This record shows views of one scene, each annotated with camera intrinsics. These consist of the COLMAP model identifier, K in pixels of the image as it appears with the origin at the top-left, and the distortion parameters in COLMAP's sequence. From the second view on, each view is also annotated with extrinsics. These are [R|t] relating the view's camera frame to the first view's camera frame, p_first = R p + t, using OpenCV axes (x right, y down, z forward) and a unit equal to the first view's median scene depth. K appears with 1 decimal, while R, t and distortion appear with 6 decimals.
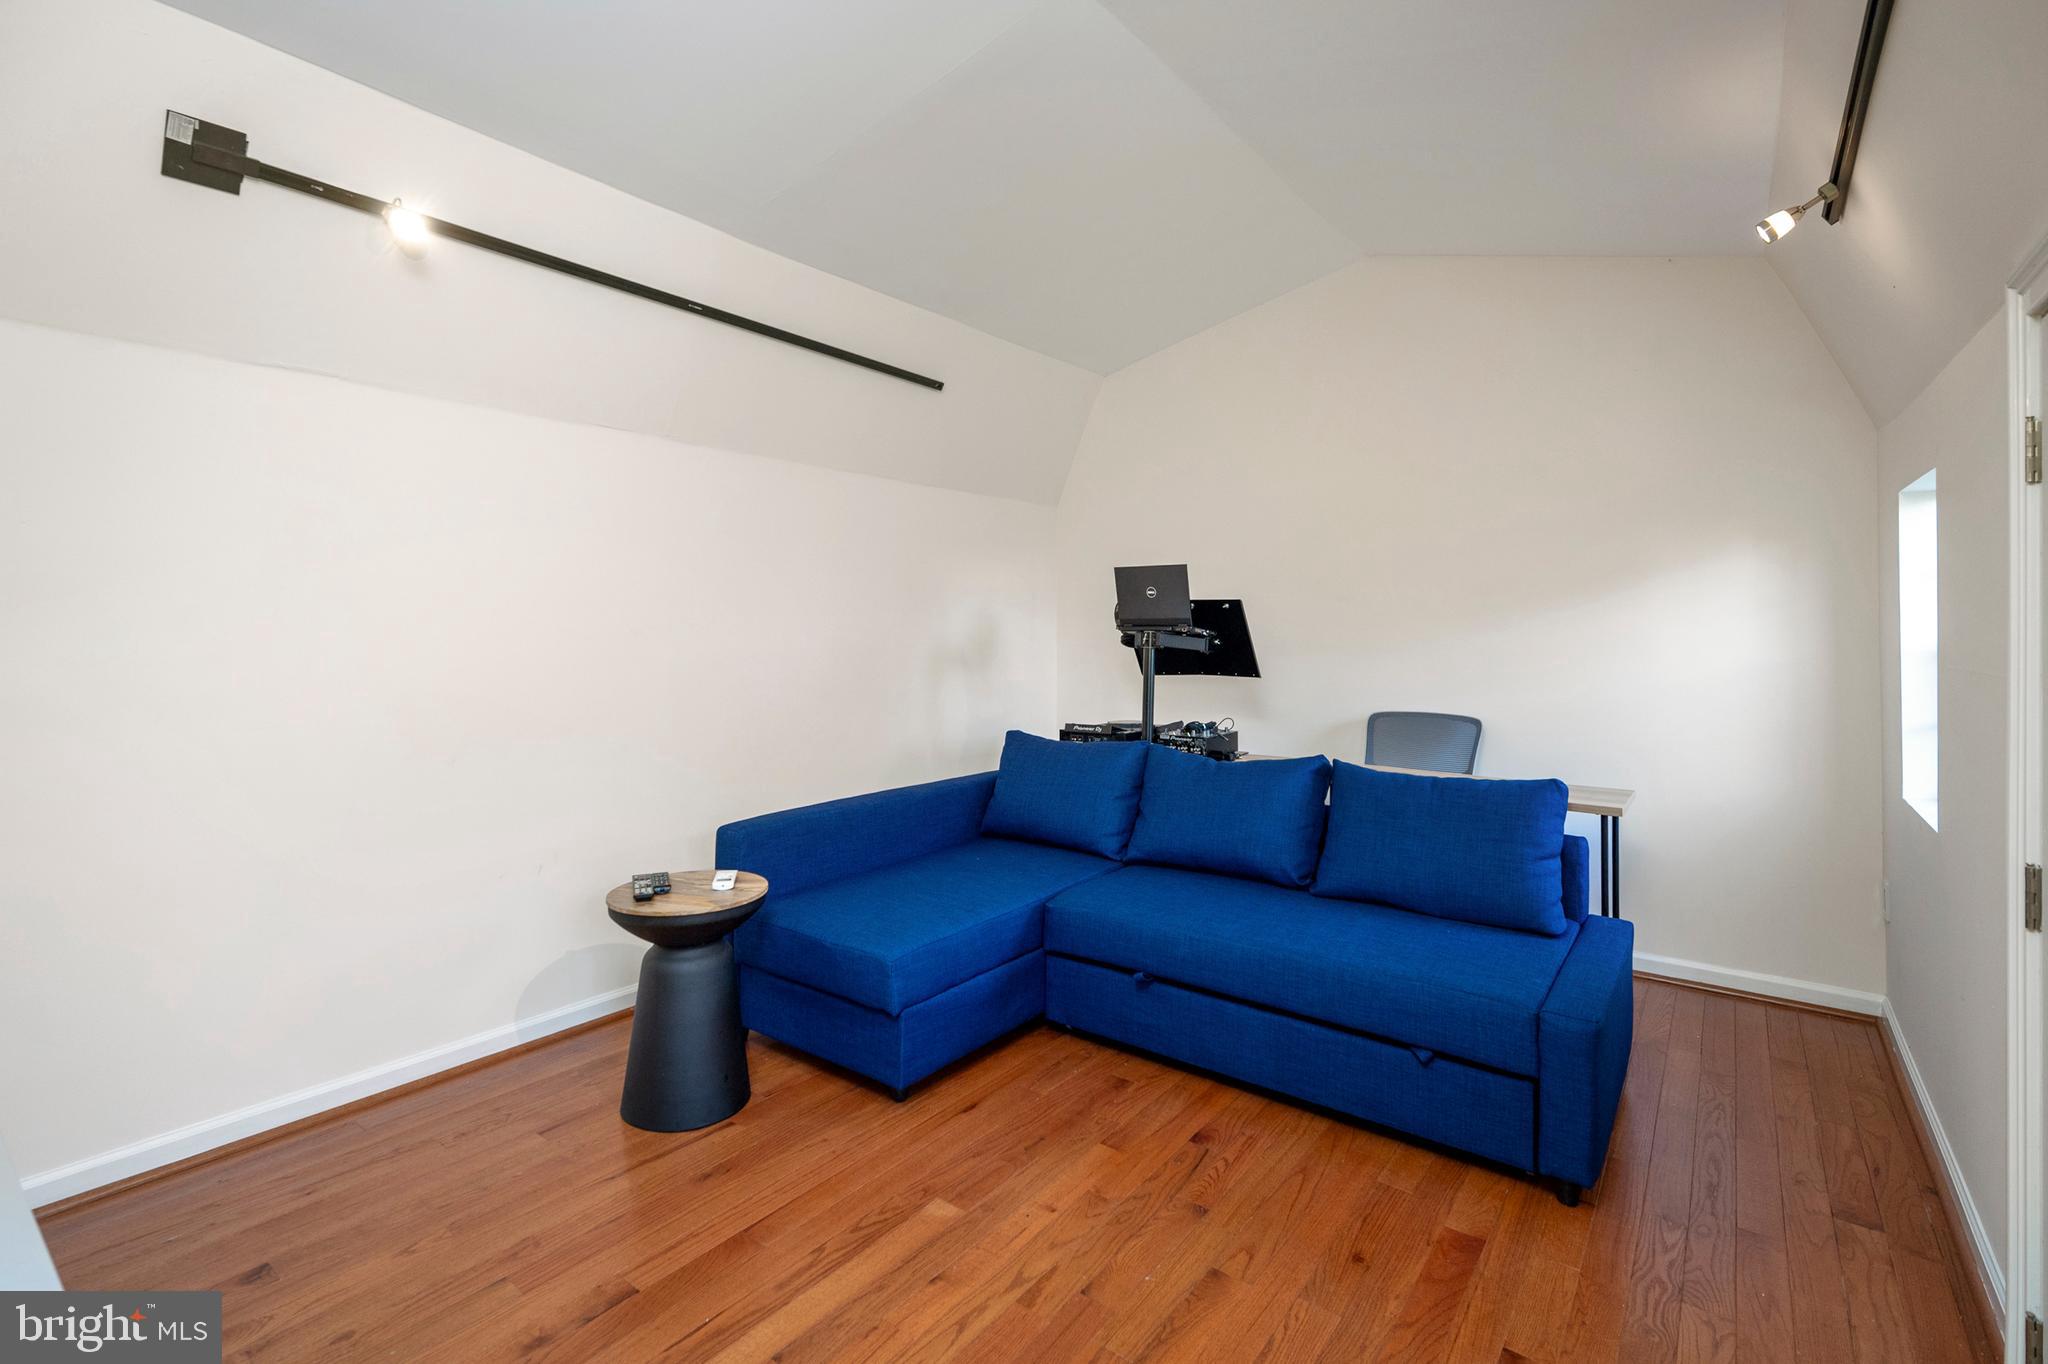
lens RADIAL K [[940.2, 0, 1027.0], [0, 940.2, 618.8], [0, 0, 1]] dist [-0.000178, 0.000018]
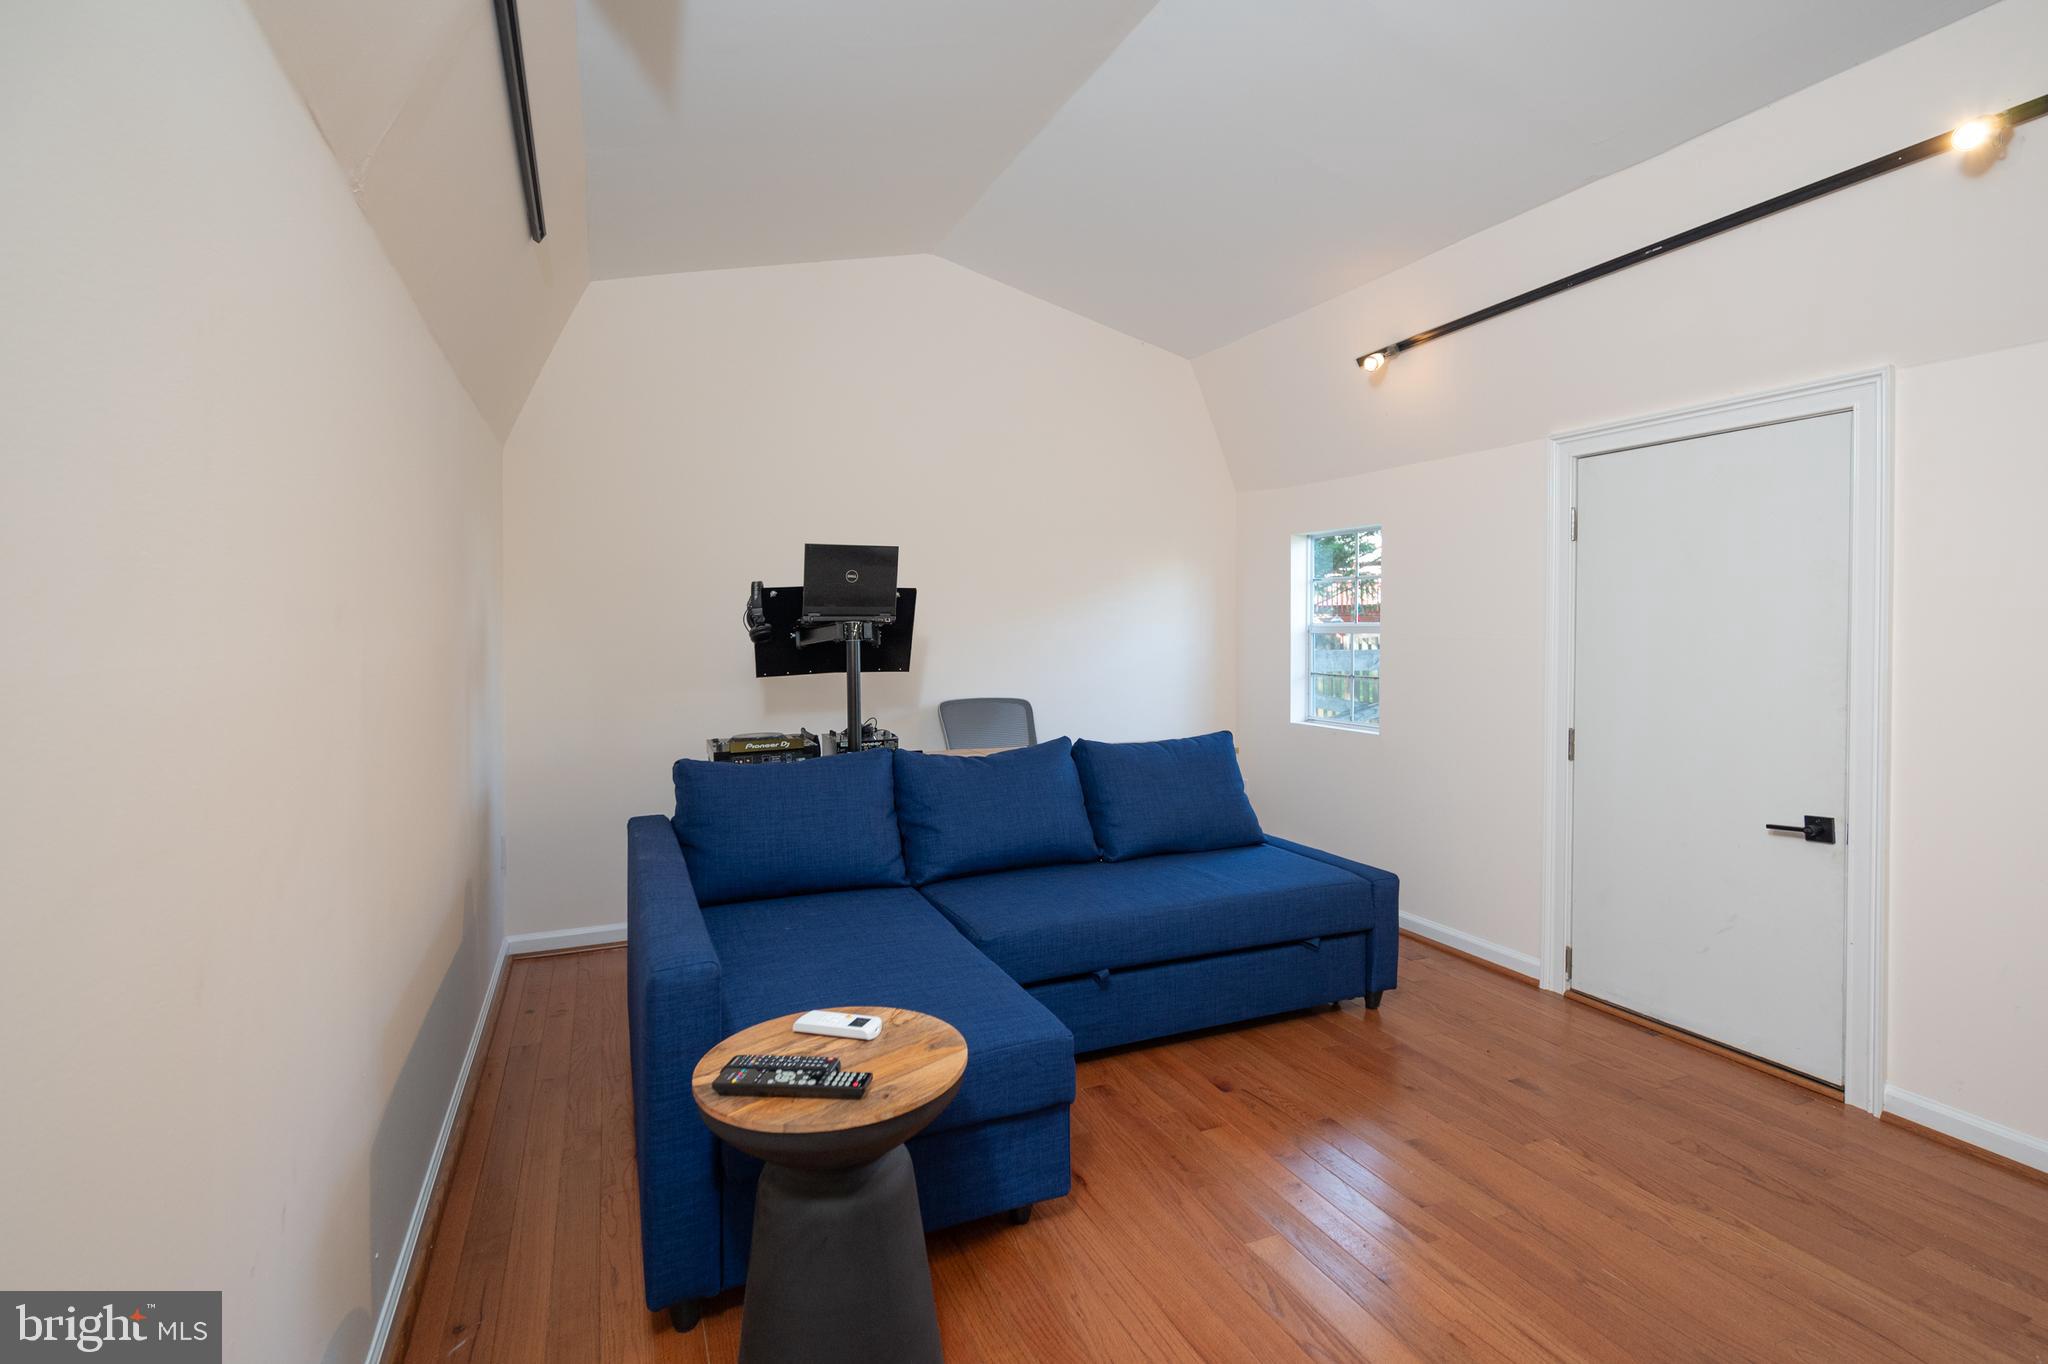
lens RADIAL K [[978.6, 0, 1056.6], [0, 978.6, 634.2], [0, 0, 1]] dist [-0.001779, 0.000389]
pose [[0.468095, -0.009022, 0.883632, -0.812501], [-0.006898, 0.999880, 0.013863, 0.015737], [-0.883651, -0.012584, 0.467976, 0.589611]]
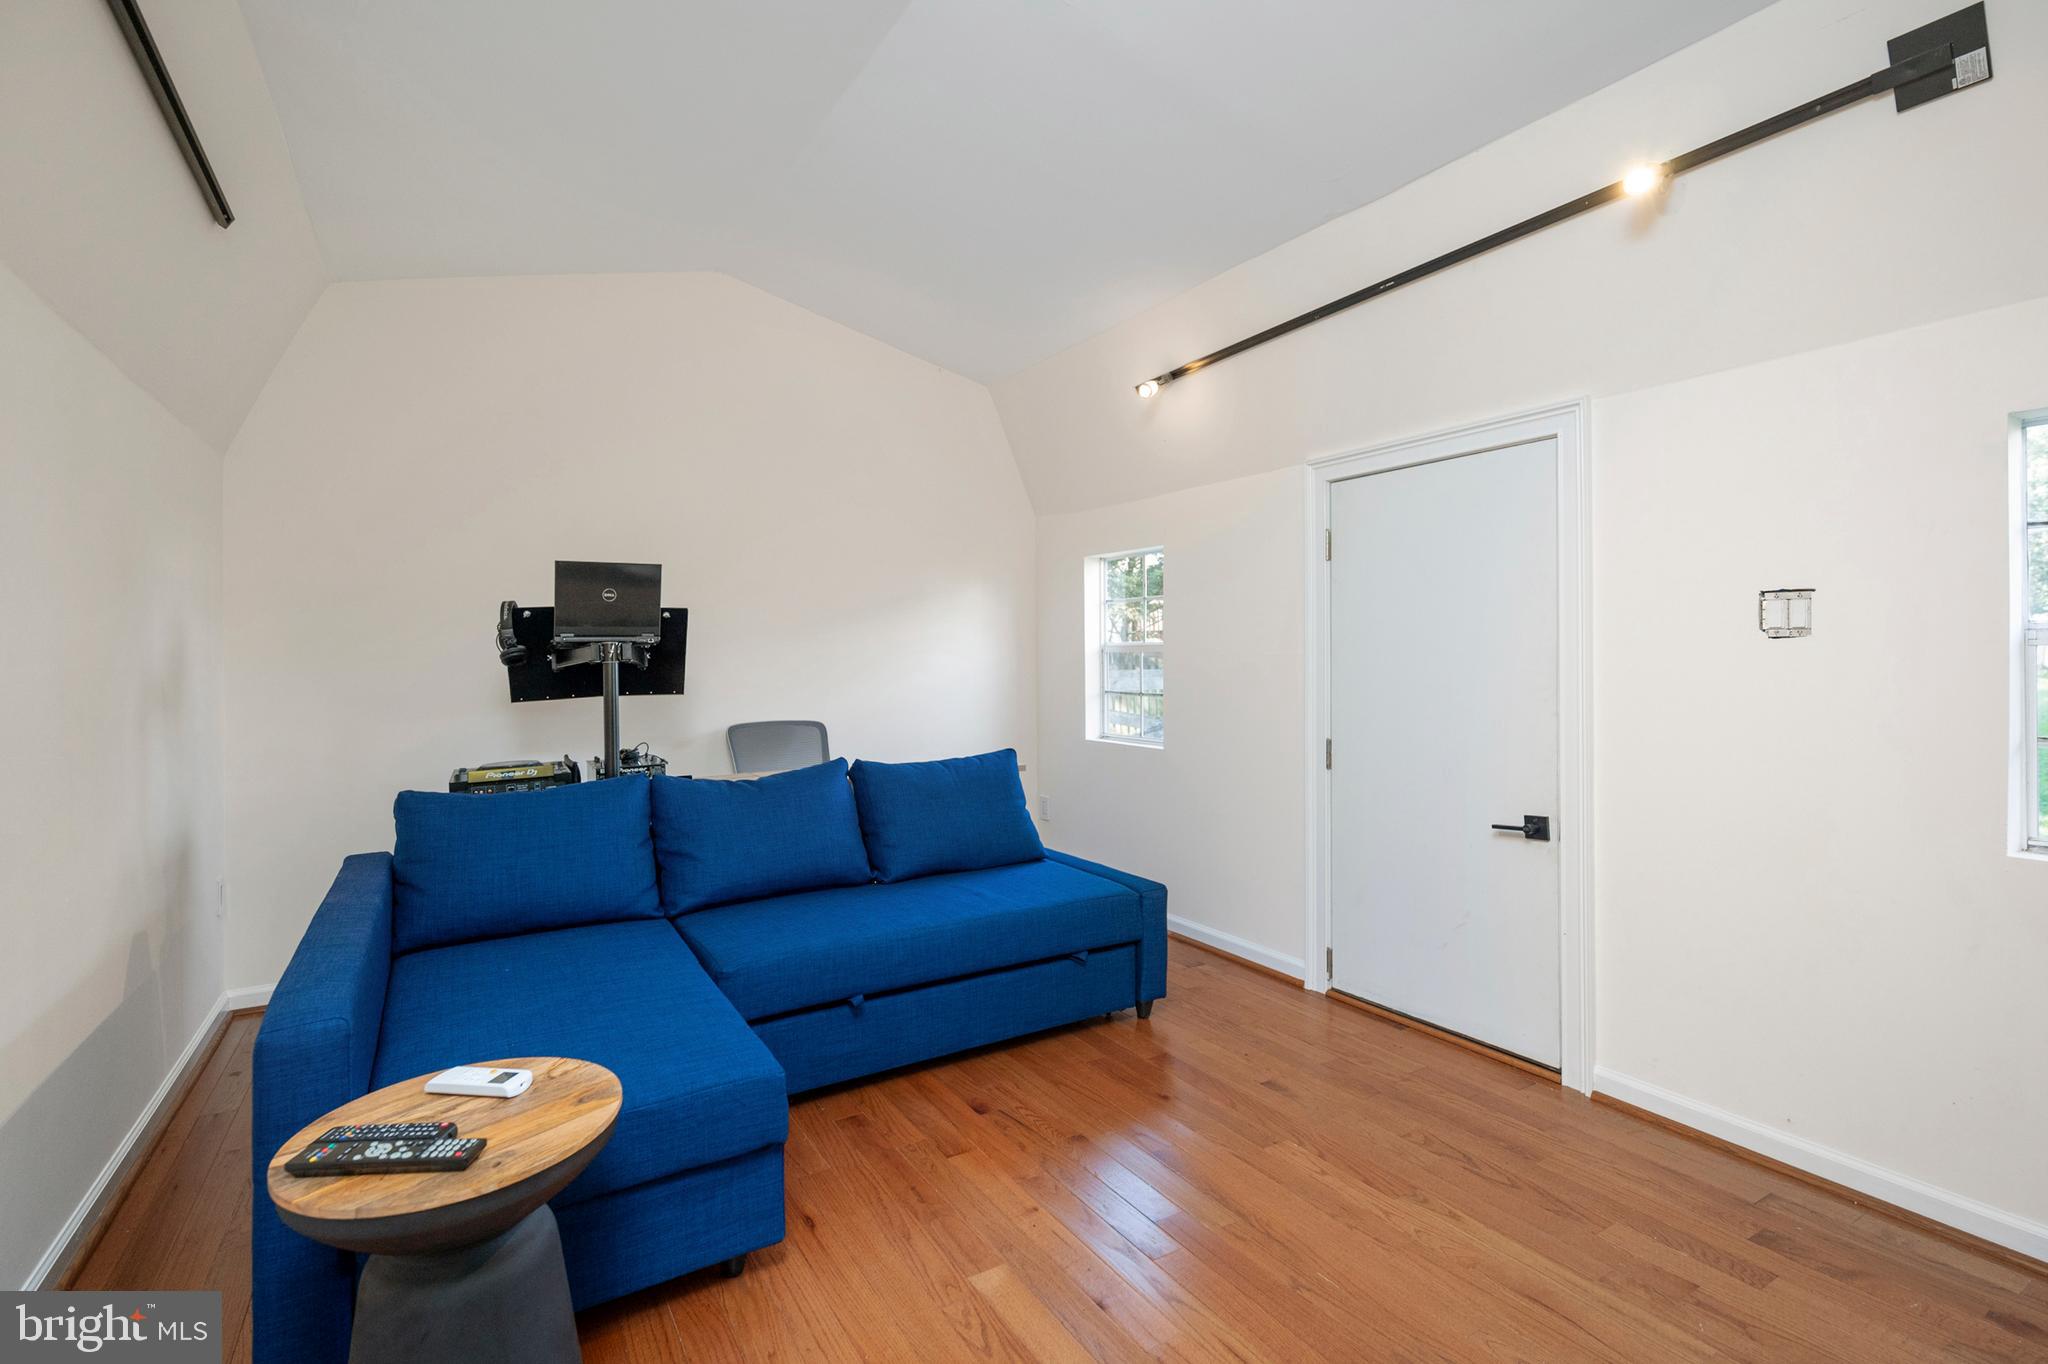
lens RADIAL K [[937.1, 0, 1030.6], [0, 937.1, 646.7], [0, 0, 1]] dist [-0.000621, -0.000497]
pose [[0.356875, 0.000857, 0.934152, -0.715682], [0.001744, 0.999997, -0.001584, 0.027022], [-0.934151, 0.002194, 0.356872, 0.513987]]
